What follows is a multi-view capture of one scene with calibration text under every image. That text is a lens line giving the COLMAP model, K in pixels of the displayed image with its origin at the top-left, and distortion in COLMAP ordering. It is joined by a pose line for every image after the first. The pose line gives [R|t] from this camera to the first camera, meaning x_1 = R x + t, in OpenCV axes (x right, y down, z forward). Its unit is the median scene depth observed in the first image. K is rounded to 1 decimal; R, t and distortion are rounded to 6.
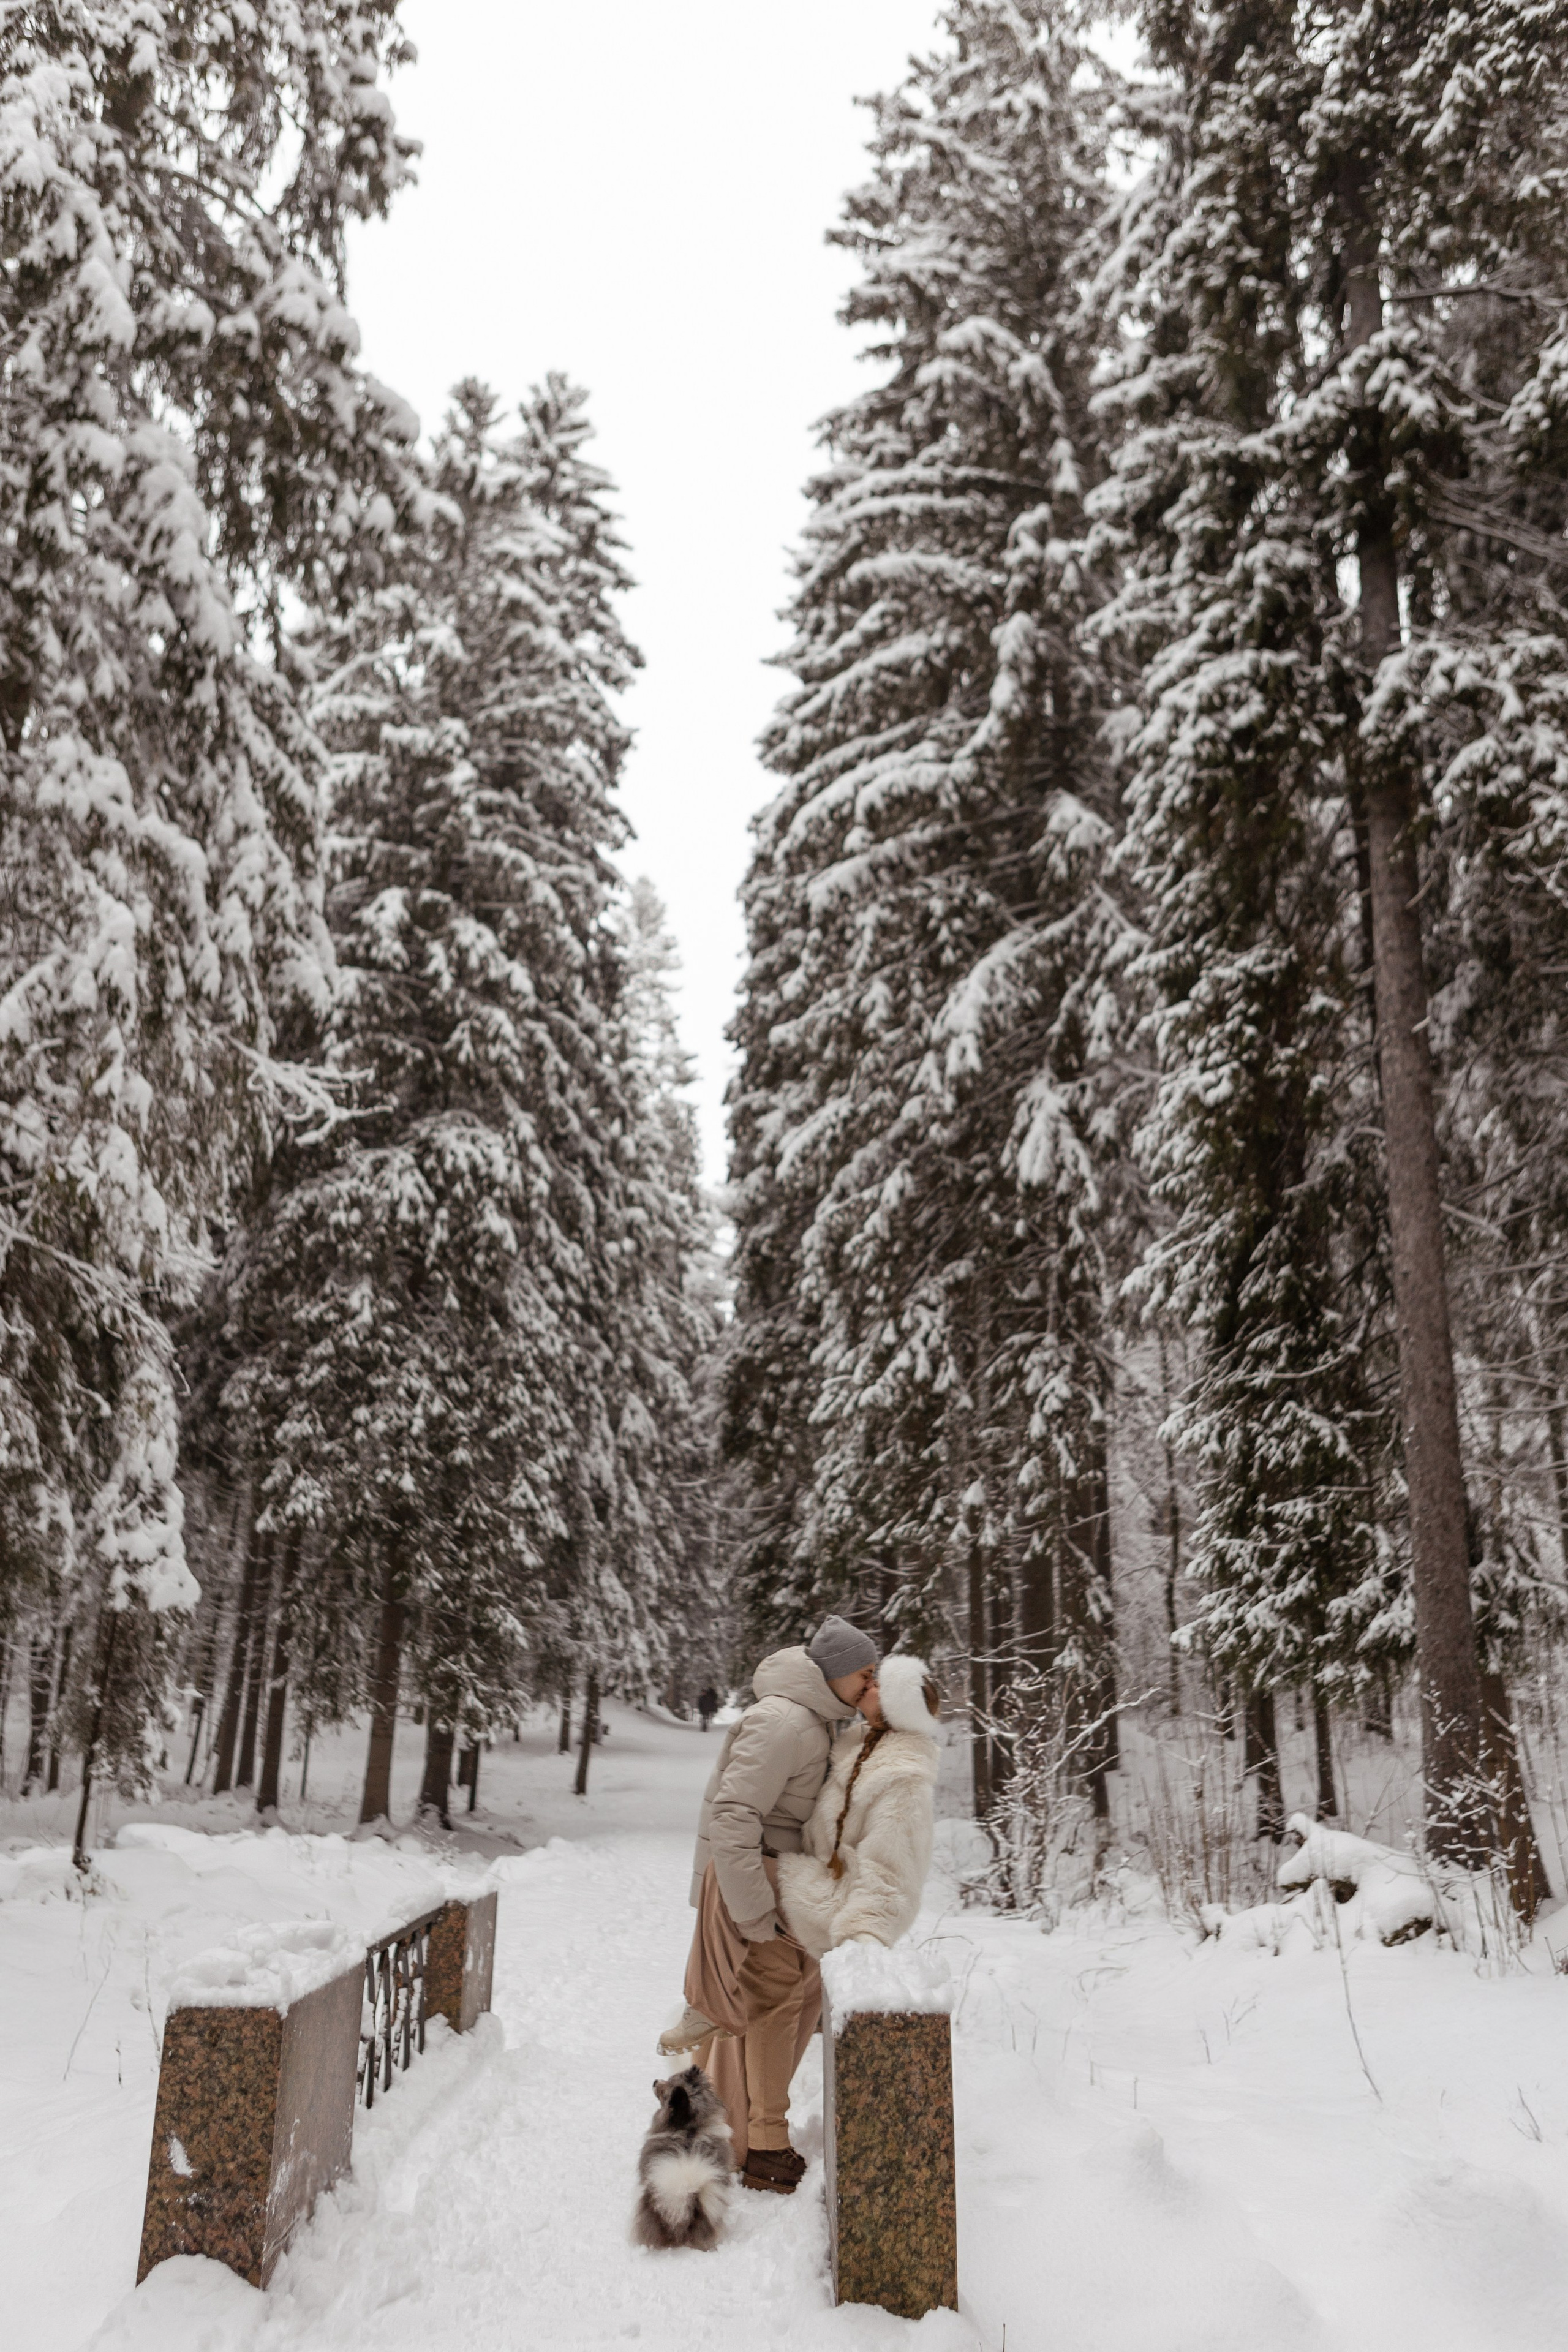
lens RADIAL K [[1838.6, 0, 778.5], [0, 1838.6, 1179.9], [0, 0, 1]] dist [-0.011730, 0.007835]
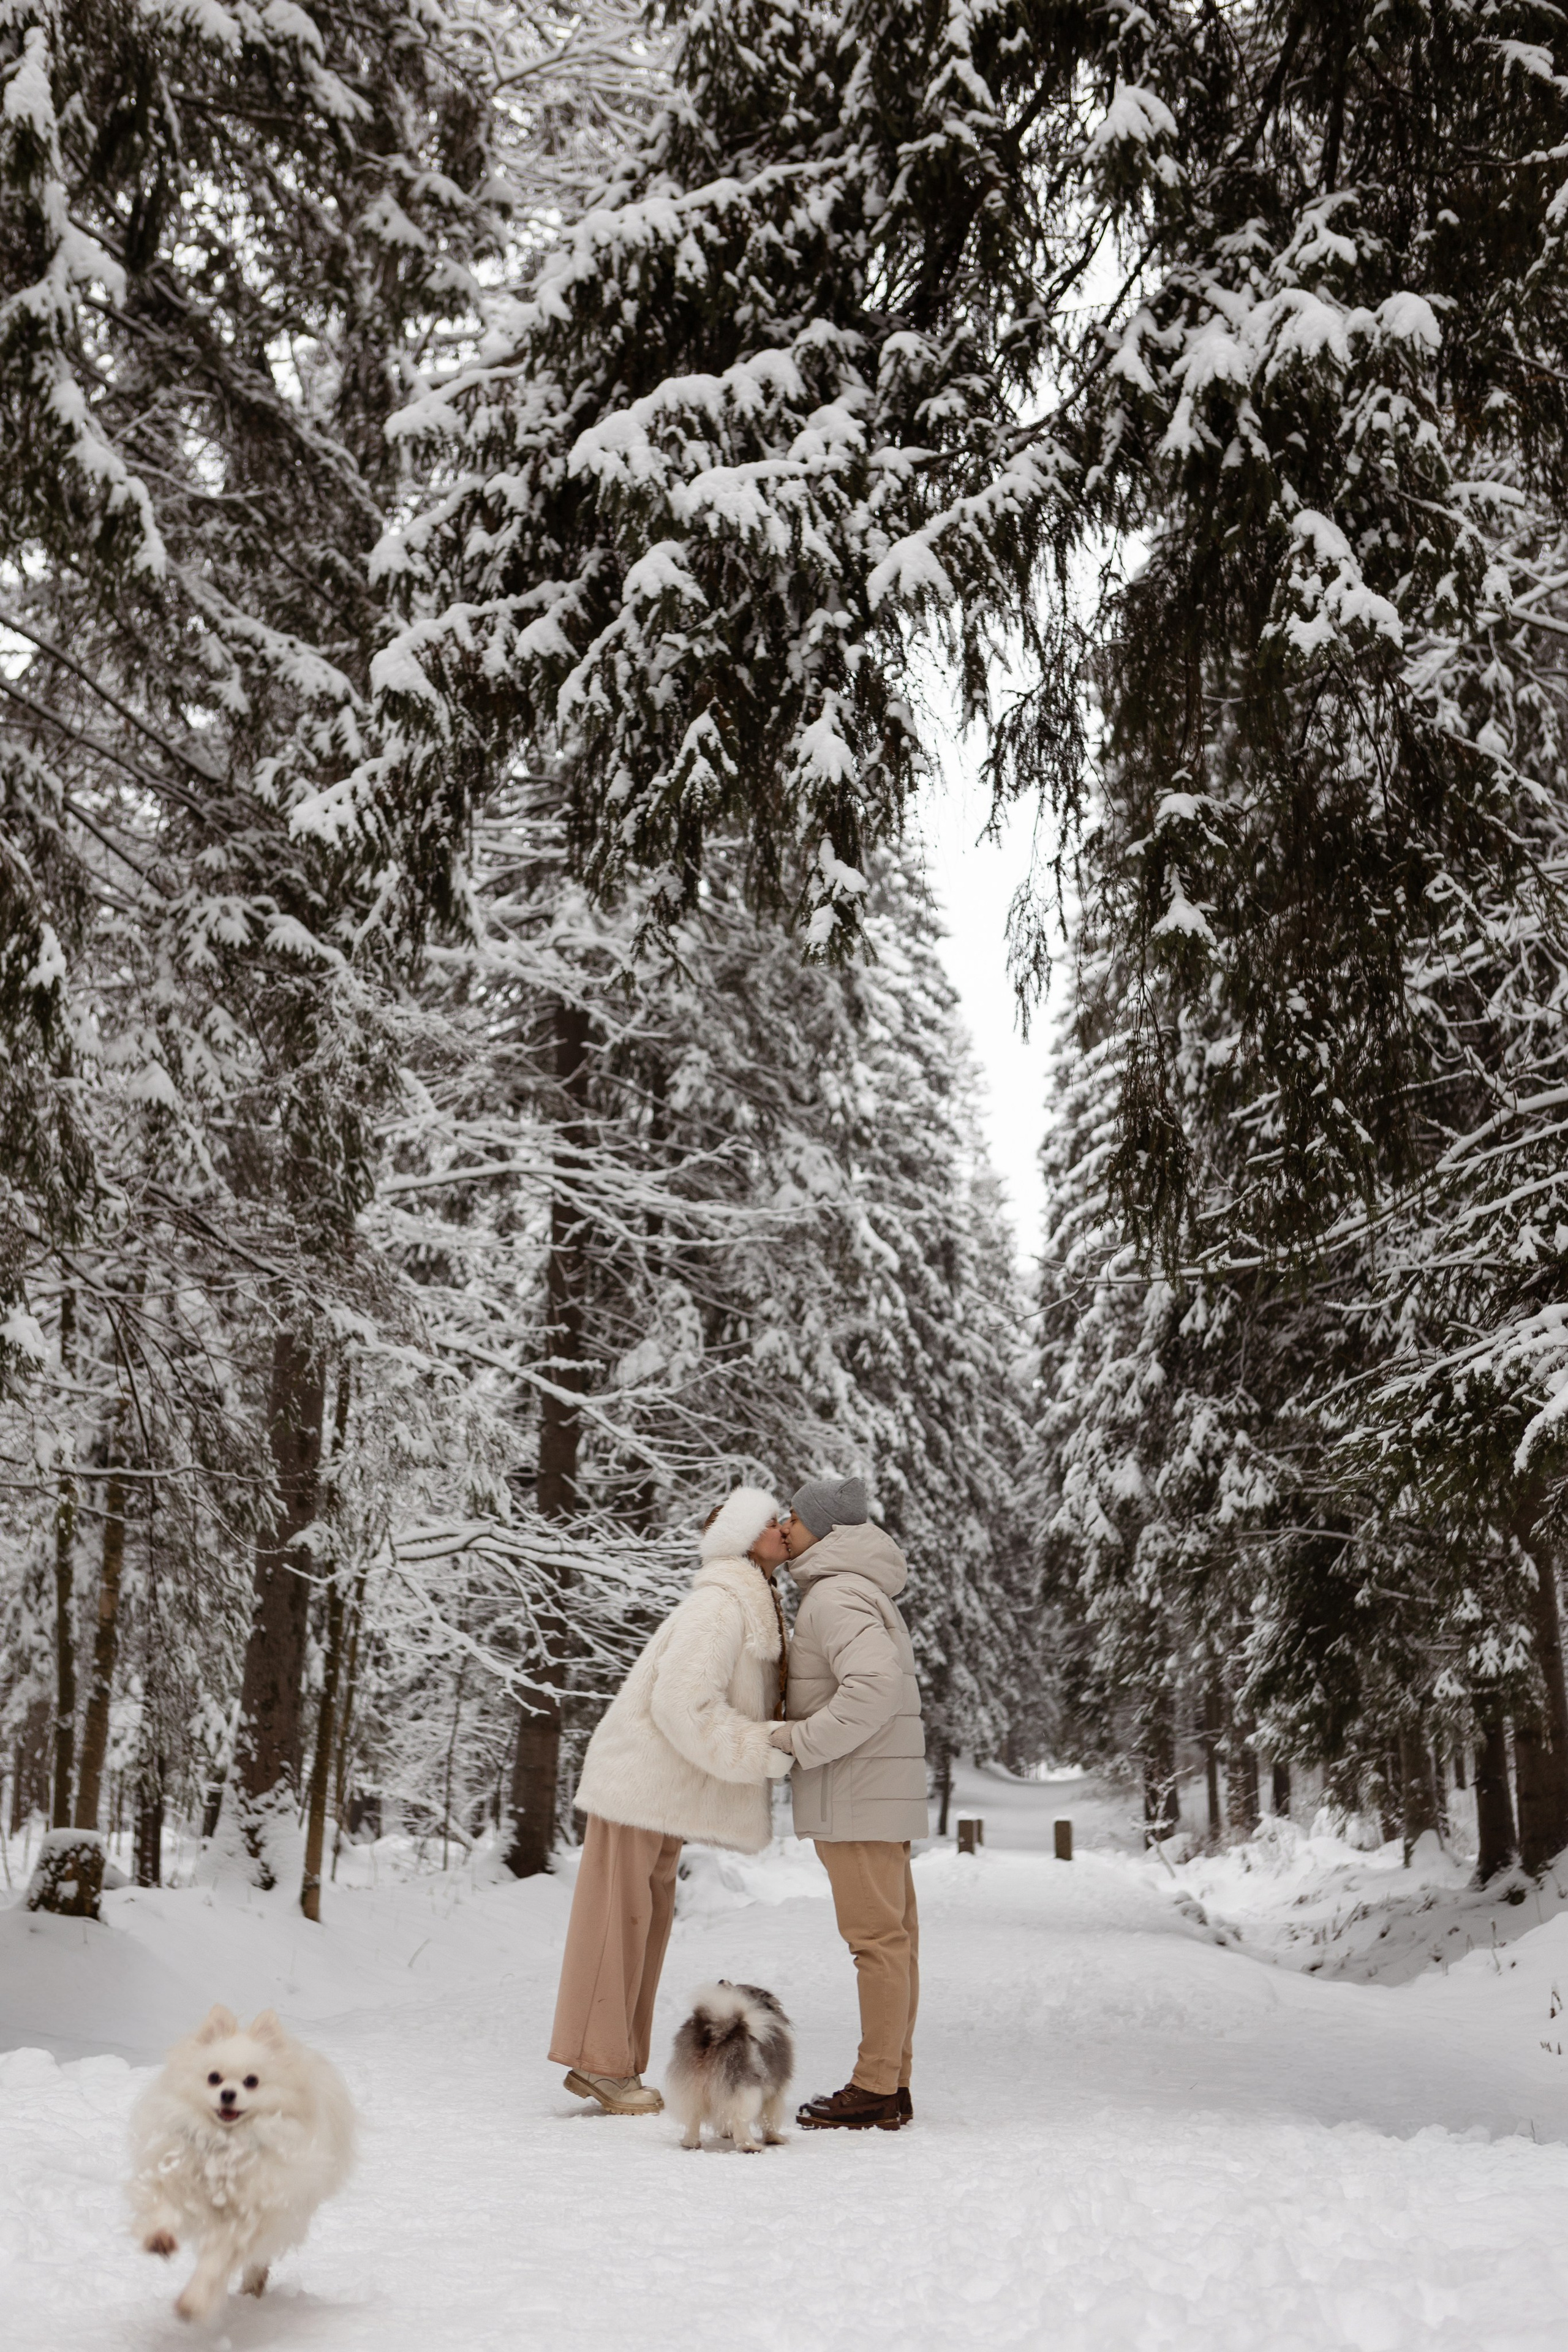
lens RADIAL K [[2338.7, 0, 745.2], [0, 2338.7, 1196.3], [0, 0, 1]] dist [-0.037751, 0.018163]
pose [[0.986873, -0.041613, -0.156046, 0.048370], [0.048224, 0.998082, 0.038820, -0.314005], [0.154131, -0.045836, 0.986987, -1.059739]]
